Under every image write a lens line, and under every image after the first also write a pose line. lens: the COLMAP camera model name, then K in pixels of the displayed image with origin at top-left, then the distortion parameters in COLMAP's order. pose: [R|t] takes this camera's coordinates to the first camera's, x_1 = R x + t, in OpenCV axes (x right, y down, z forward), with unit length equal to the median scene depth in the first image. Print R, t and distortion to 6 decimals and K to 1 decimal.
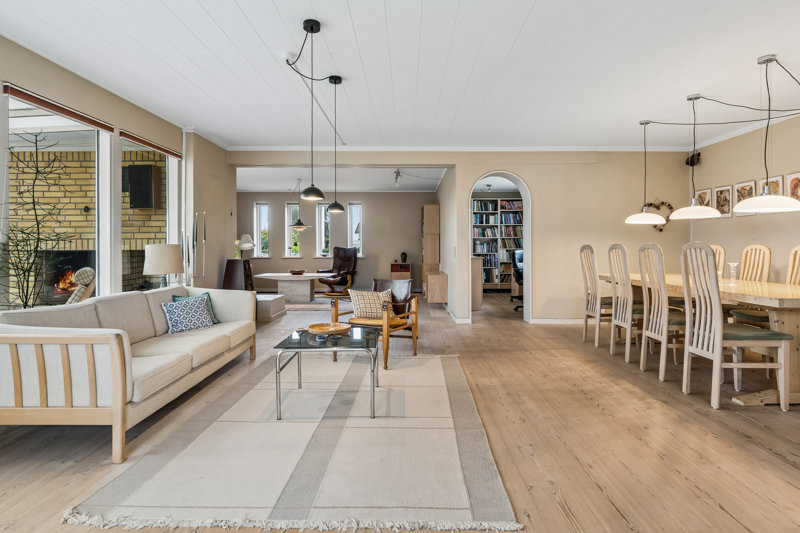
lens RADIAL K [[397.0, 0, 400.0], [0, 397.0, 266.5], [0, 0, 1]] dist [-0.000367, -0.000095]
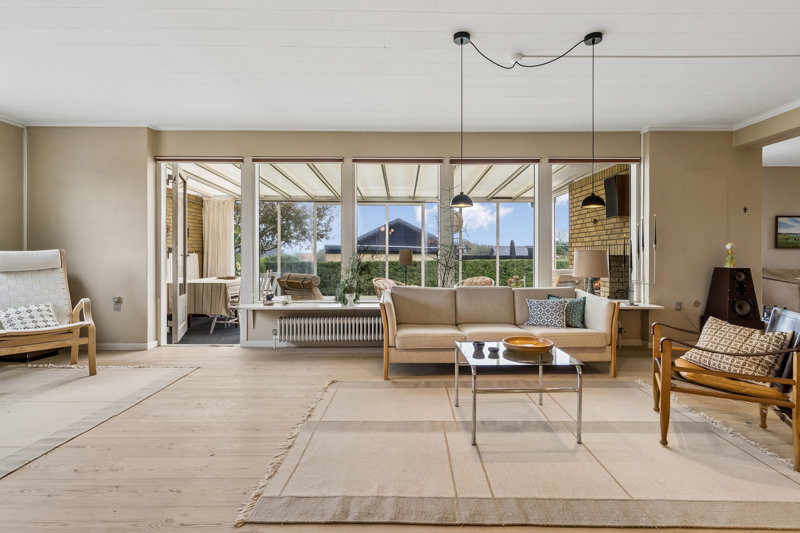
lens RADIAL K [[375.1, 0, 400.0], [0, 375.1, 266.5], [0, 0, 1]] dist [0.000604, 0.000259]
pose [[0.077005, 0.032283, -0.996508, 0.310240], [-0.046247, 0.998516, 0.028774, -0.011799], [0.995958, 0.043870, 0.078384, 0.319651]]
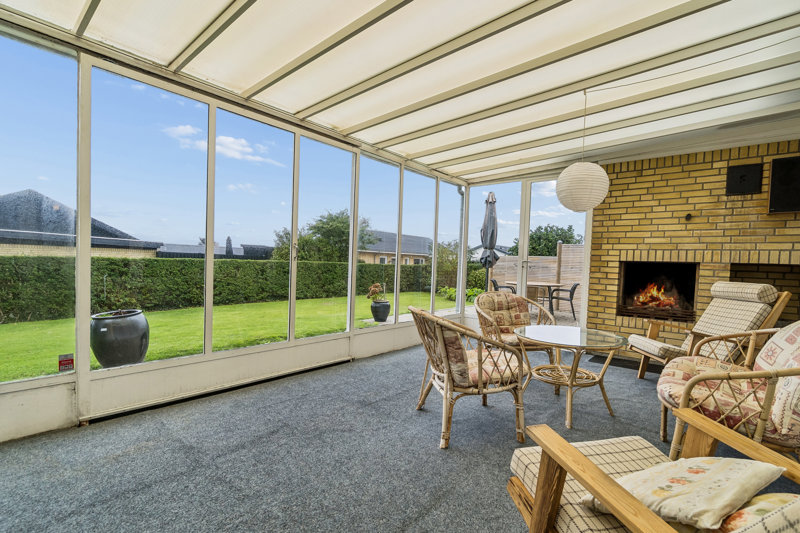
lens RADIAL K [[375.1, 0, 400.0], [0, 375.1, 266.5], [0, 0, 1]] dist [0.000604, 0.000259]
pose [[0.765029, 0.035630, -0.643009, -0.737069], [-0.060264, 0.998048, -0.016396, 0.021049], [0.641170, 0.051294, 0.765683, -0.068736]]
